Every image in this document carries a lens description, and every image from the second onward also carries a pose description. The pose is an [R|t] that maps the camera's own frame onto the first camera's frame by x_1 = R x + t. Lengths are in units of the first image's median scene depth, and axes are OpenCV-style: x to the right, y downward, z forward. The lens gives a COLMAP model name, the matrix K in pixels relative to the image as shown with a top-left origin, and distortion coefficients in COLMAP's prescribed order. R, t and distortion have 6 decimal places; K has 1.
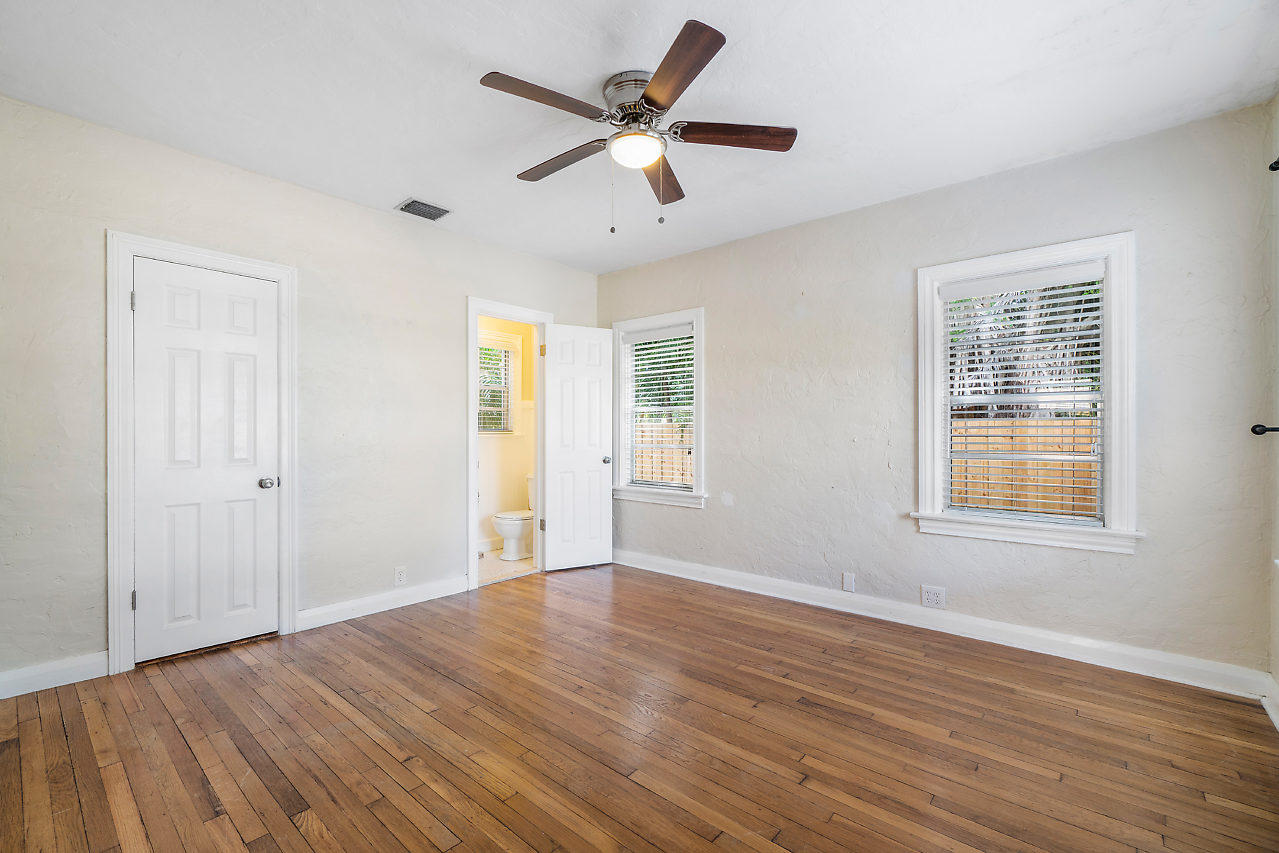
lens RADIAL K [[554.2, 0, 632.3], [0, 554.2, 439.0], [0, 0, 1]] dist [-0.000362, -0.000050]
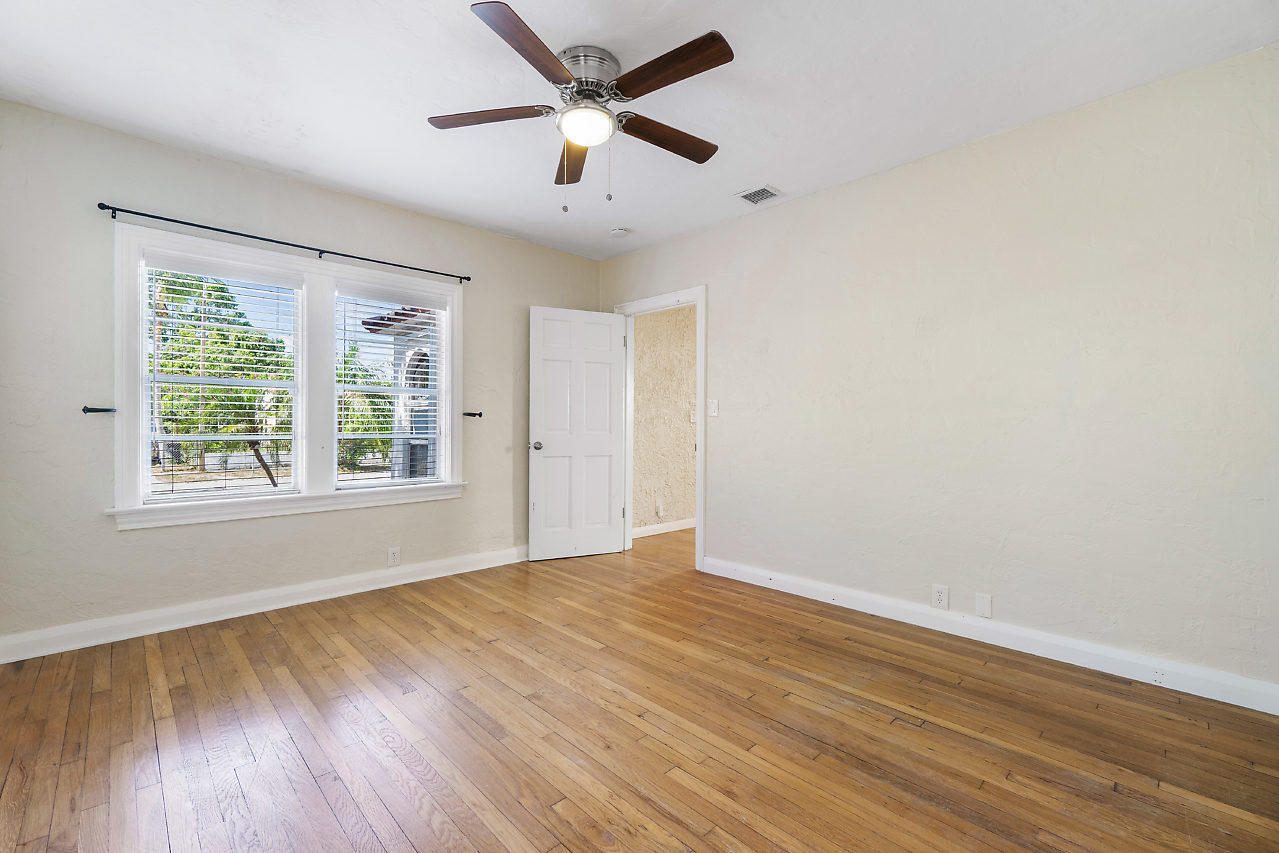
lens RADIAL K [[552.7, 0, 629.9], [0, 552.7, 415.8], [0, 0, 1]] dist [0.000796, 0.000122]
pose [[-0.995528, -0.006632, 0.094232, -0.165894], [-0.006978, 0.999970, -0.003337, -0.005043], [-0.094207, -0.003979, -0.995545, 1.988706]]
